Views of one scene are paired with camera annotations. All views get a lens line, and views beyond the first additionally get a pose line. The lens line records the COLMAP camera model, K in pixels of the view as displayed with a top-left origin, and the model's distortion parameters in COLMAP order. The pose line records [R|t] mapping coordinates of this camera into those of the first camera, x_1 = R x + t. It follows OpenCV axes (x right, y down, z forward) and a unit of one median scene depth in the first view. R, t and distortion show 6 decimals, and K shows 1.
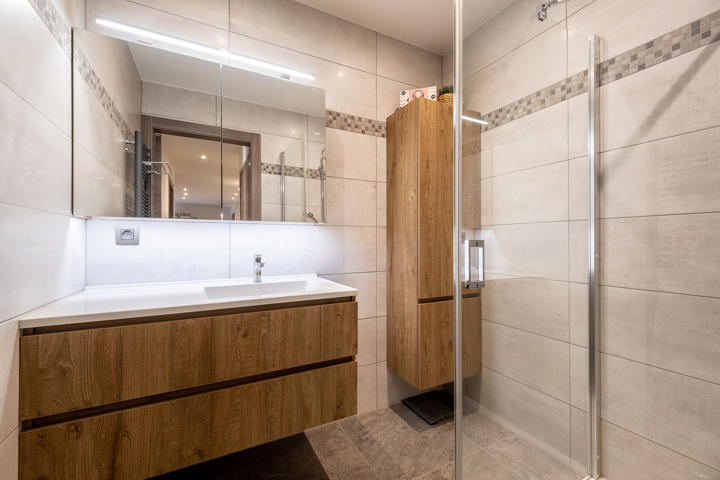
lens RADIAL K [[310.7, 0, 360.1], [0, 310.7, 238.5], [0, 0, 1]] dist [0.001657, 0.000190]
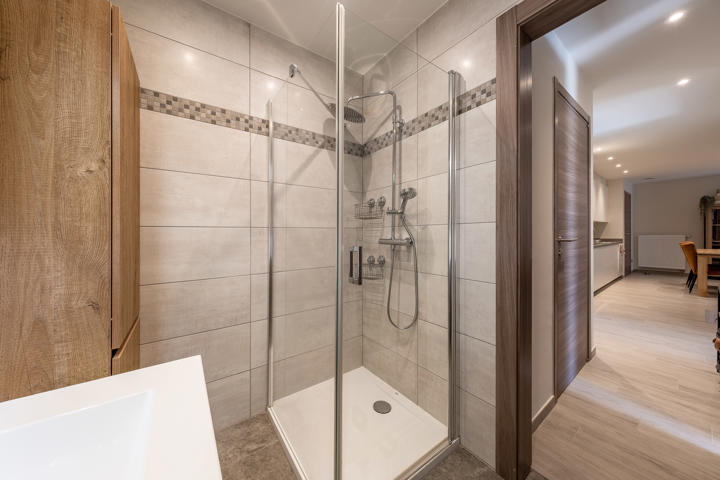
lens RADIAL K [[241.3, 0, 357.8], [0, 241.3, 235.5], [0, 0, 1]] dist [-0.000155, 0.000009]
pose [[-0.155297, -0.000904, 0.987867, -0.380478], [0.002986, 0.999995, 0.001385, -0.022123], [-0.987863, 0.003165, -0.155293, 0.708033]]
